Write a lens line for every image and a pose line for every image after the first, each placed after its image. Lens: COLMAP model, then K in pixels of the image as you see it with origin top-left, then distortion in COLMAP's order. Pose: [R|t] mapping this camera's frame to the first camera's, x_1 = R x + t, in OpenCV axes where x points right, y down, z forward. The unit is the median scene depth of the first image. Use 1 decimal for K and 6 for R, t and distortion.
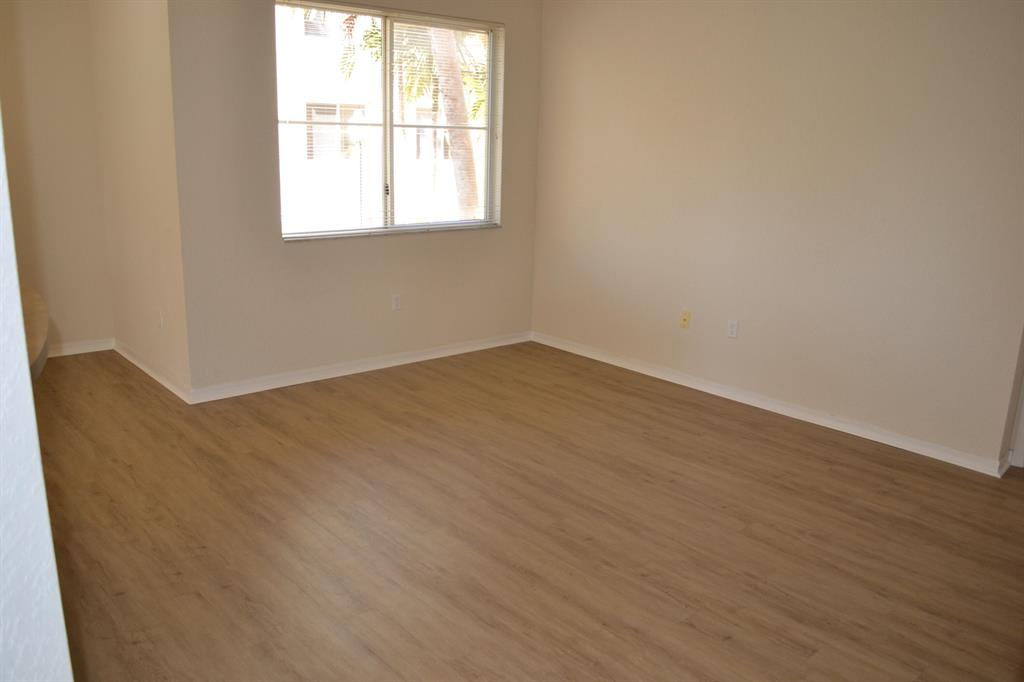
lens RADIAL K [[815.6, 0, 509.8], [0, 815.6, 345.4], [0, 0, 1]] dist [-0.076529, 0.005461]
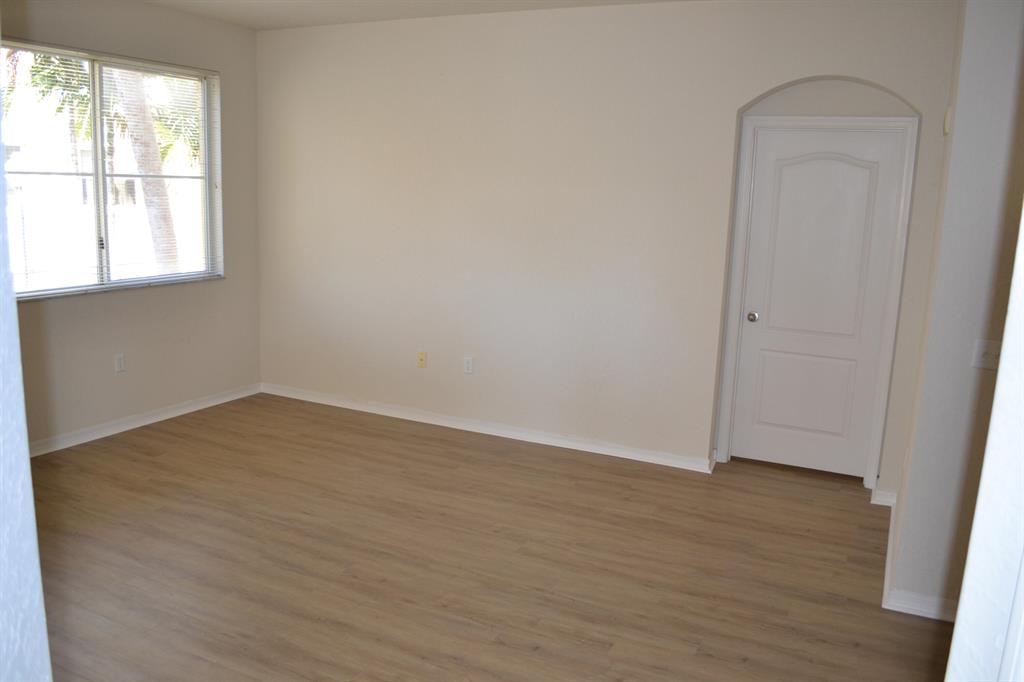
lens RADIAL K [[815.6, 0, 506.5], [0, 815.6, 343.5], [0, 0, 1]] dist [-0.076529, 0.005461]
pose [[0.925329, -0.065172, 0.373522, -0.095068], [0.084352, 0.995813, -0.035218, -0.008030], [-0.369663, 0.064095, 0.926953, -0.017118]]
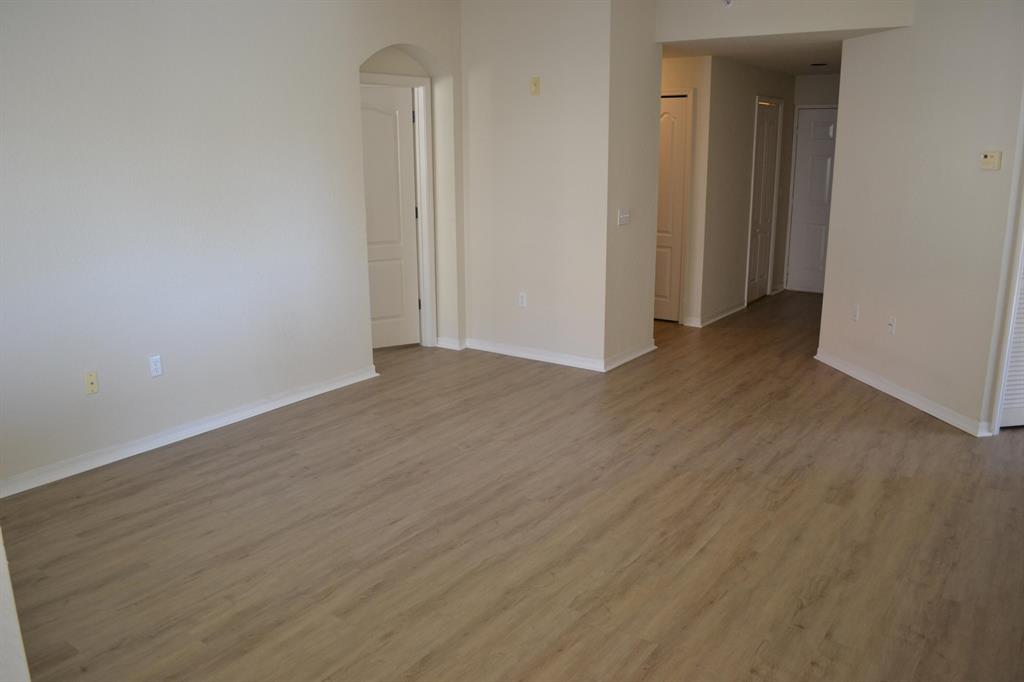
lens RADIAL K [[815.6, 0, 506.1], [0, 815.6, 345.0], [0, 0, 1]] dist [-0.076529, 0.005461]
pose [[-0.229163, -0.257588, 0.938687, -0.746865], [0.238985, 0.919944, 0.310788, -0.267336], [-0.943594, 0.295553, -0.149257, 0.947785]]
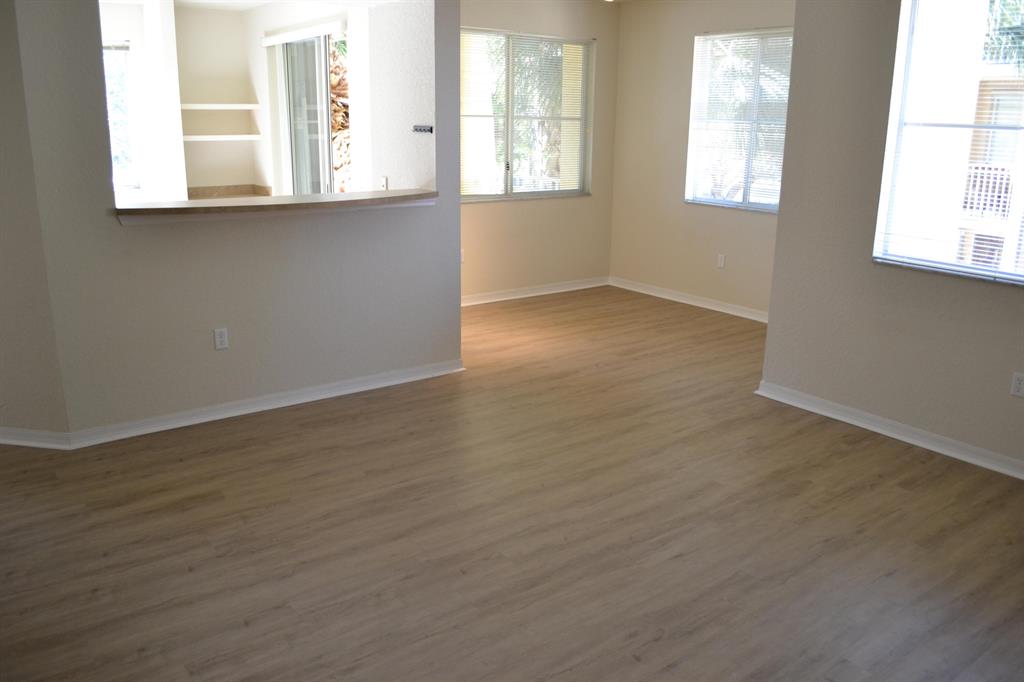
lens RADIAL K [[815.6, 0, 504.8], [0, 815.6, 342.3], [0, 0, 1]] dist [-0.076529, 0.005461]
pose [[-0.078604, 0.235389, -0.968717, 0.728357], [-0.258006, 0.933813, 0.247843, -0.190599], [0.962941, 0.269416, -0.012670, 0.786711]]
